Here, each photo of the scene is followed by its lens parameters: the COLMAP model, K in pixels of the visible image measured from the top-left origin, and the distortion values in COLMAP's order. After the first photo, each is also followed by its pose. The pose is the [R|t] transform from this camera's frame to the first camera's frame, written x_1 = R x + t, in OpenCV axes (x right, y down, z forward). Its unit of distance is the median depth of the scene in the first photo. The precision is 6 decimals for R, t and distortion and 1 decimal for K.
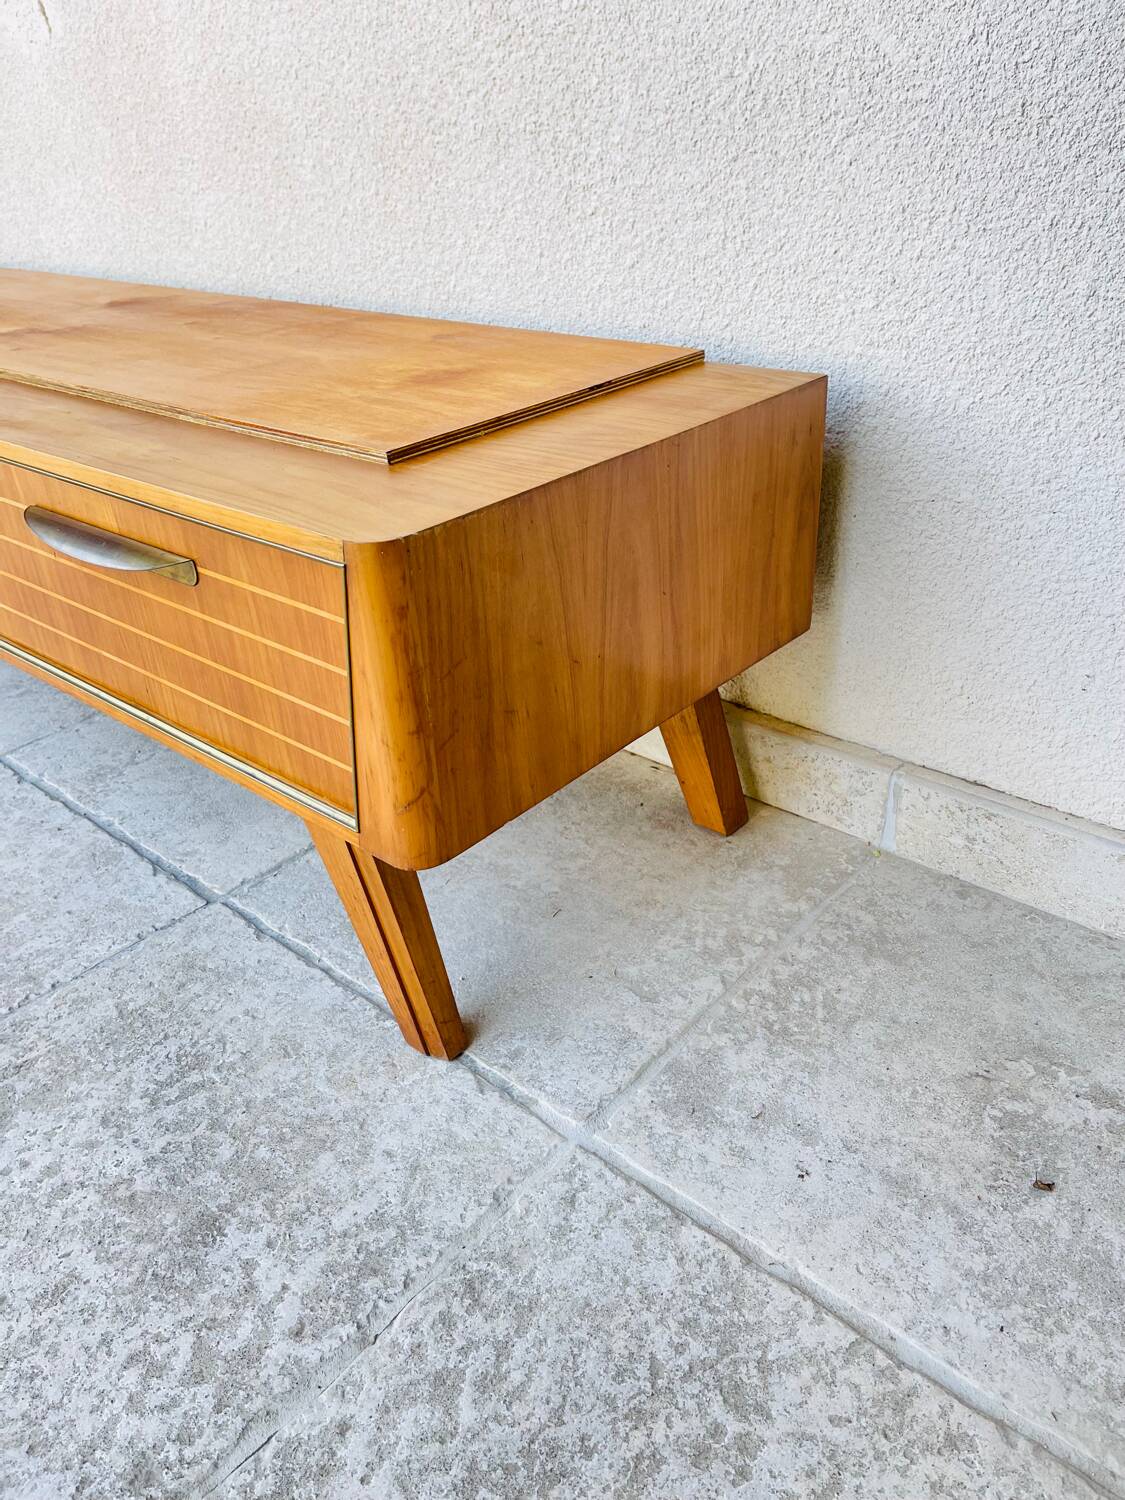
lens RADIAL K [[1134.1, 0, 581.9], [0, 1134.1, 757.8], [0, 0, 1]] dist [0.078649, -0.103720]
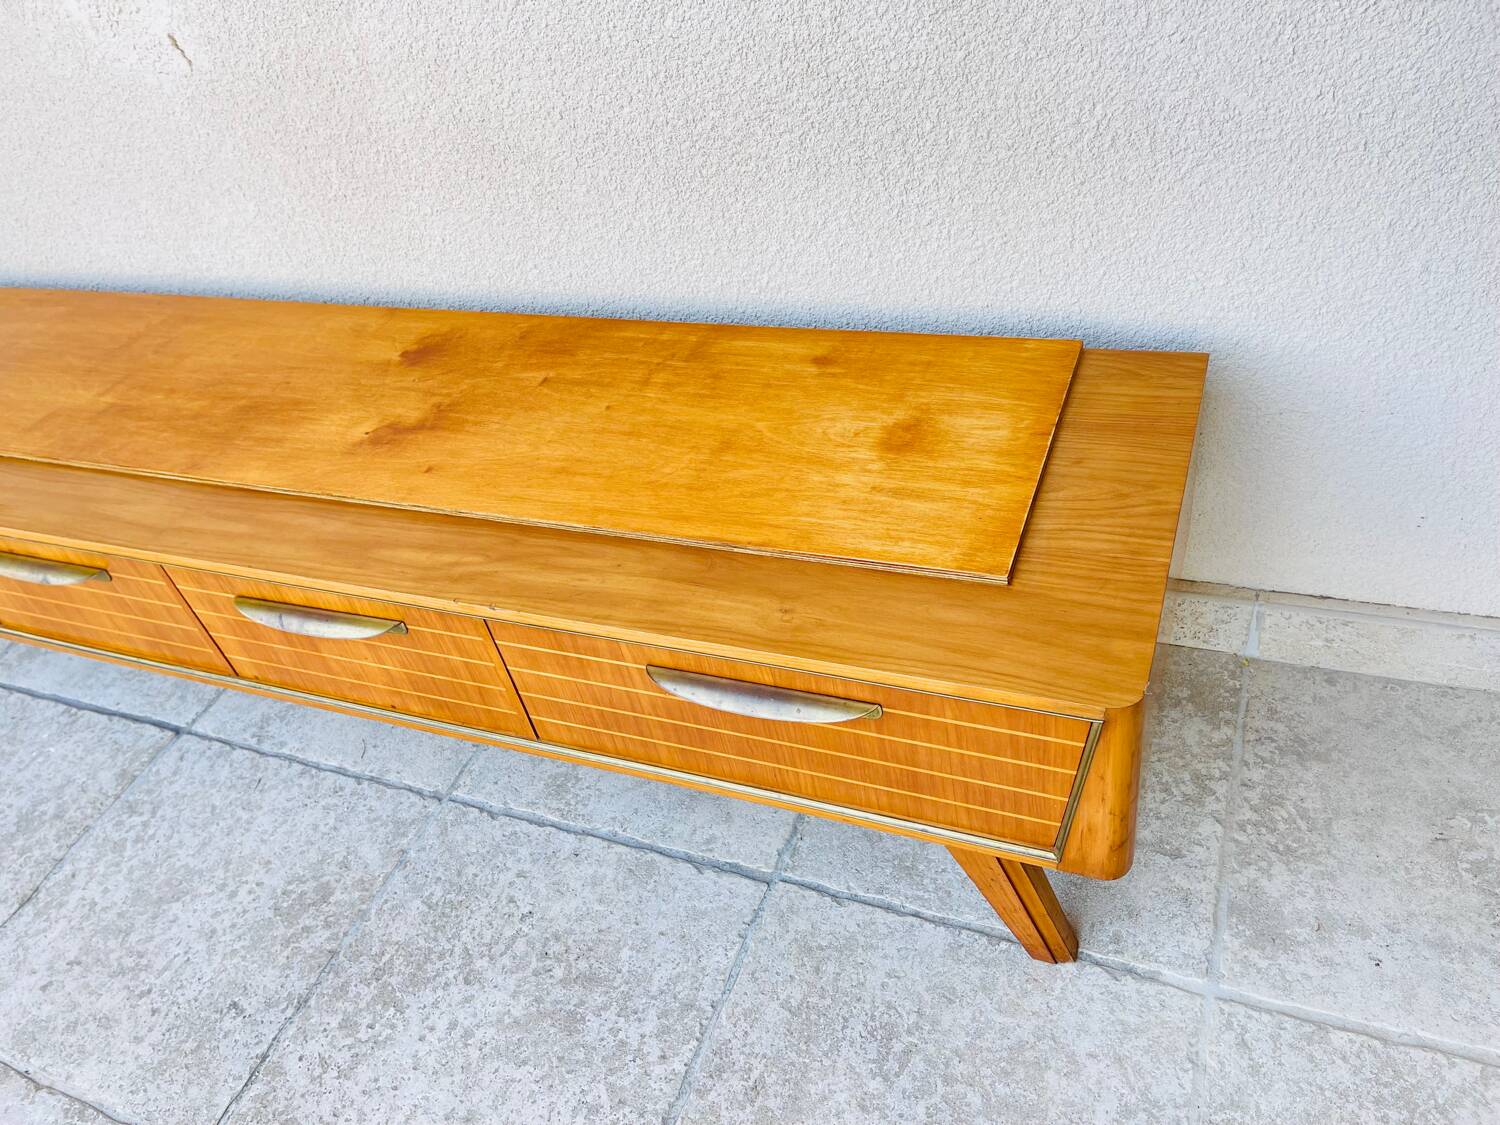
lens RADIAL K [[1134.1, 0, 748.0], [0, 1134.1, 567.5], [0, 0, 1]] dist [0.078649, -0.103720]
pose [[0.937682, -0.305311, 0.165948, -0.504815], [0.275241, 0.944060, 0.181642, -0.459243], [-0.212122, -0.124647, 0.969261, -0.112560]]
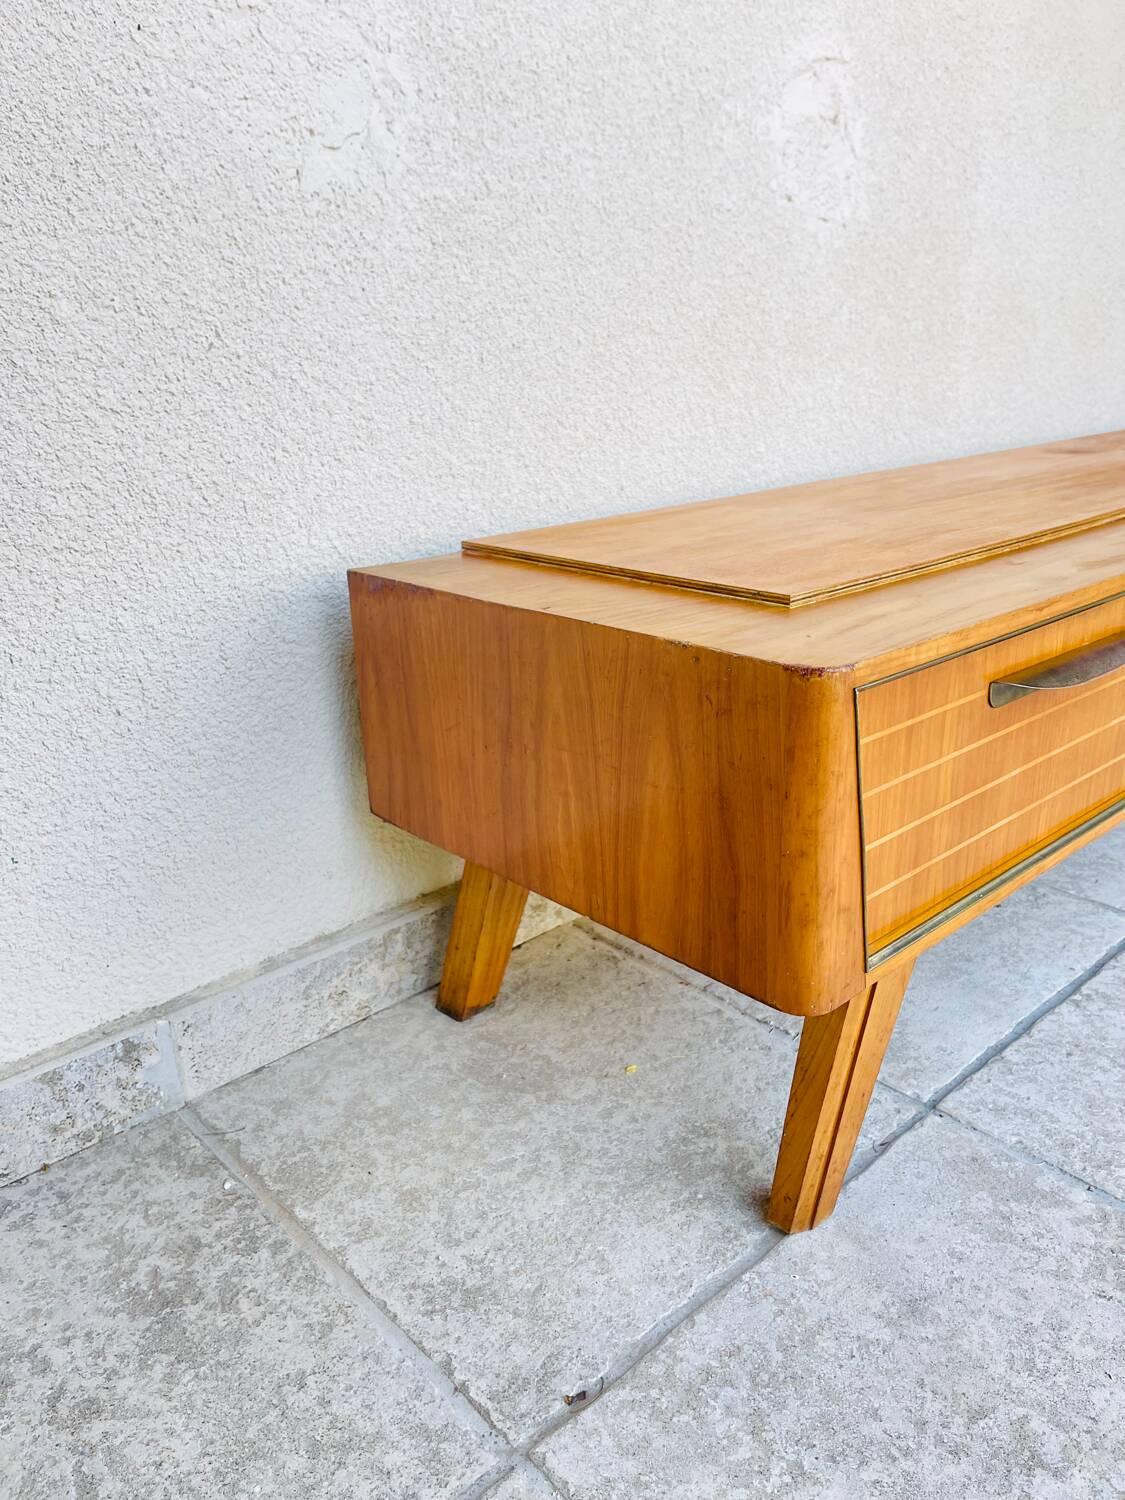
lens RADIAL K [[1134.1, 0, 563.2], [0, 1134.1, 754.5], [0, 0, 1]] dist [0.078649, -0.103720]
pose [[0.116458, -0.293971, 0.948693, -2.353865], [0.526858, 0.828007, 0.191899, -0.914018], [-0.841937, 0.477478, 0.251308, 1.851174]]
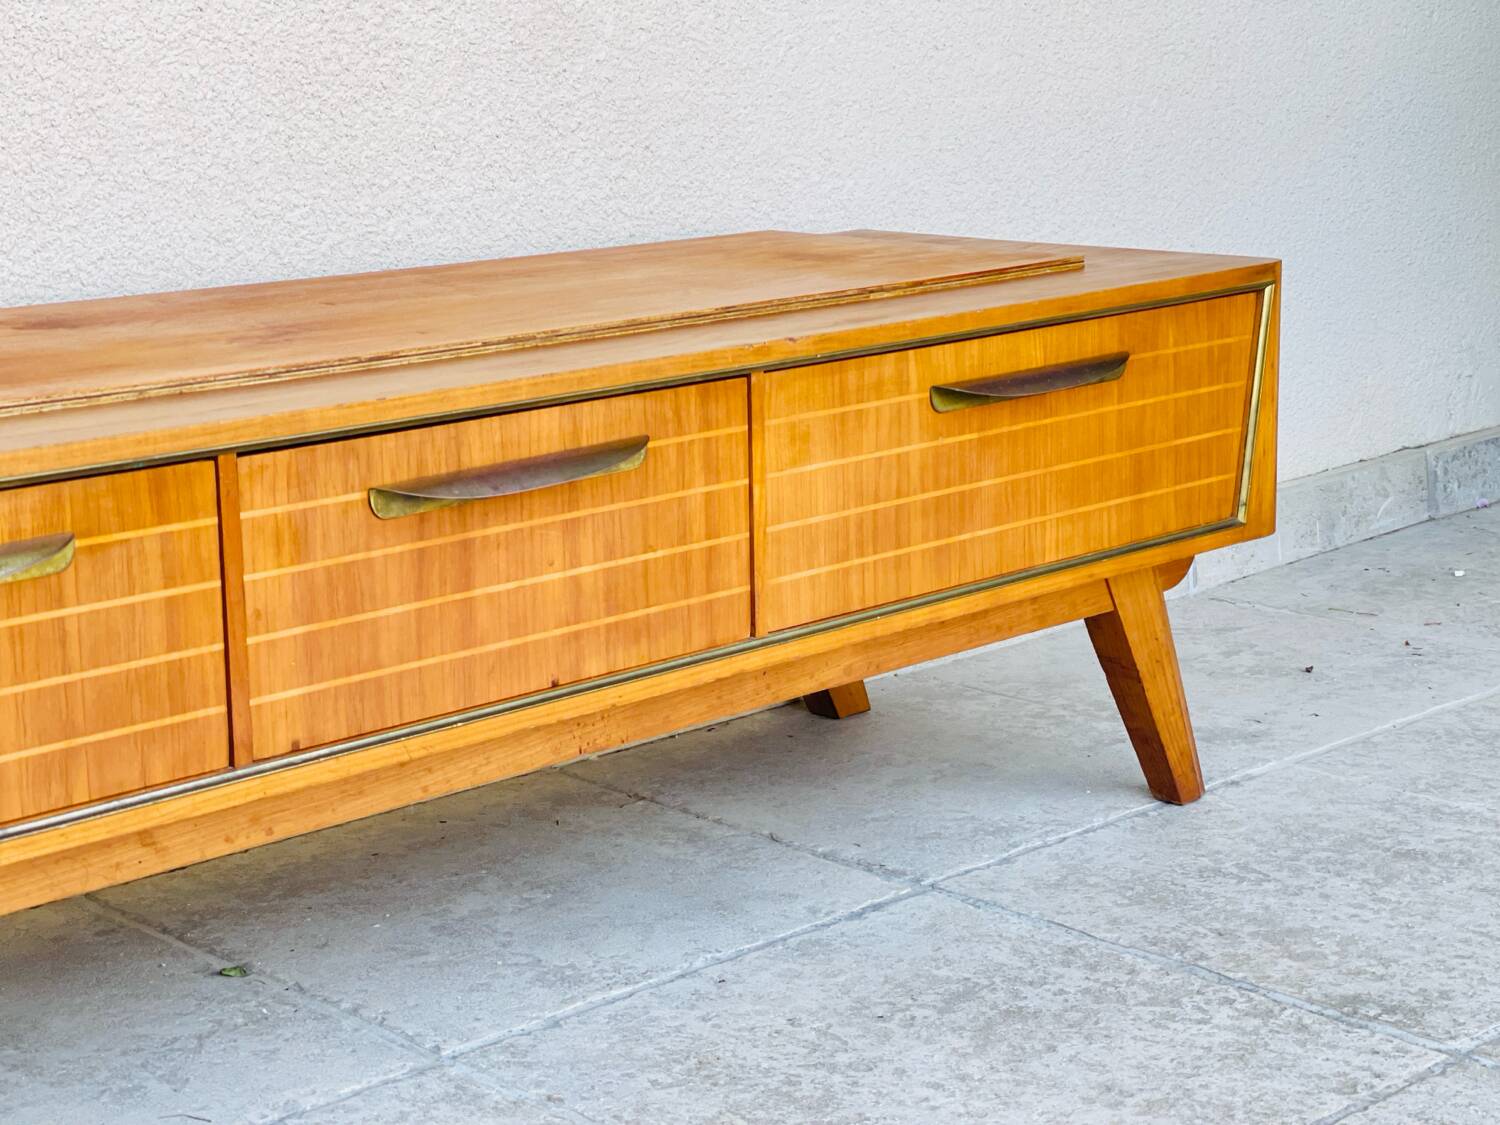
lens RADIAL K [[2772.0, 0, 758.5], [0, 2772.0, 556.5], [0, 0, 1]] dist [0.204740, 0.000000]
pose [[0.090845, -0.164397, 0.982202, -2.501359], [0.514012, 0.852490, 0.095145, -0.359851], [-0.852959, 0.496220, 0.161947, 0.769860]]
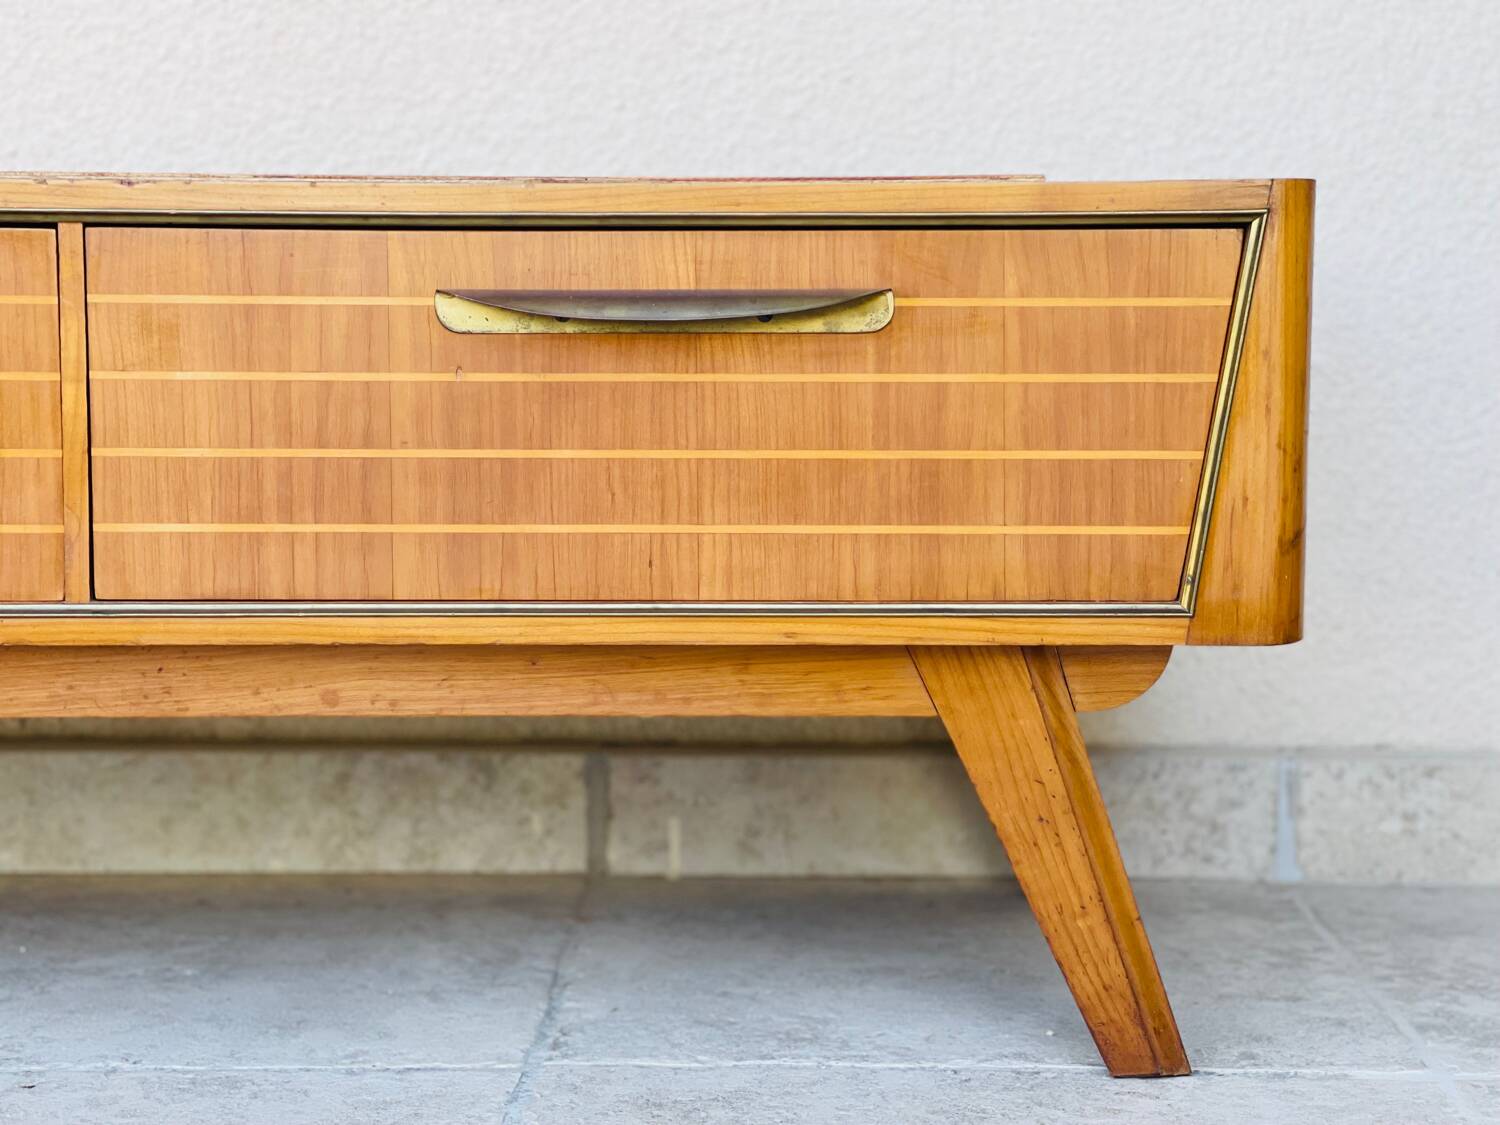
lens RADIAL K [[2784.4, 0, 749.6], [0, 2784.4, 556.5], [0, 0, 1]] dist [0.208227, 0.000000]
pose [[0.763773, -0.014942, 0.645312, -1.231303], [0.292644, 0.899099, -0.325546, 0.417363], [-0.575335, 0.437490, 0.691081, -0.069543]]
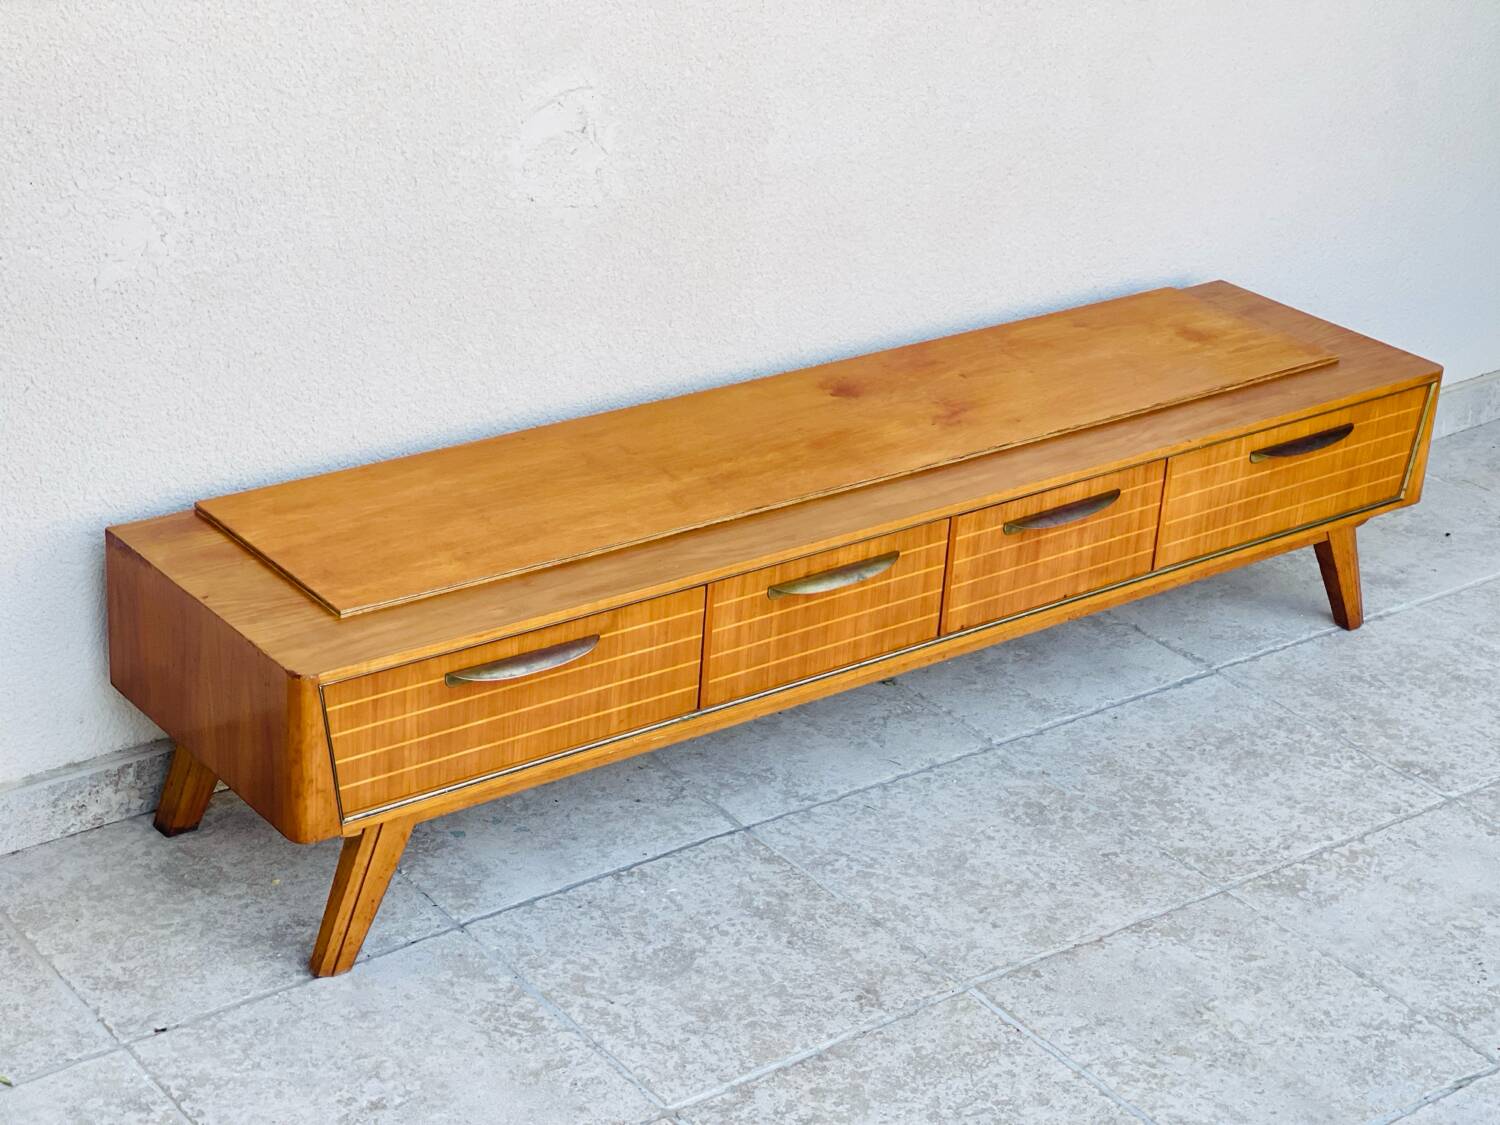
lens RADIAL K [[2772.0, 0, 754.7], [0, 2772.0, 556.3], [0, 0, 1]] dist [0.204740, 0.000000]
pose [[0.193964, -0.356462, 0.913954, -4.571378], [0.434918, 0.866333, 0.245588, -1.452013], [-0.879332, 0.349860, 0.323070, 0.273297]]
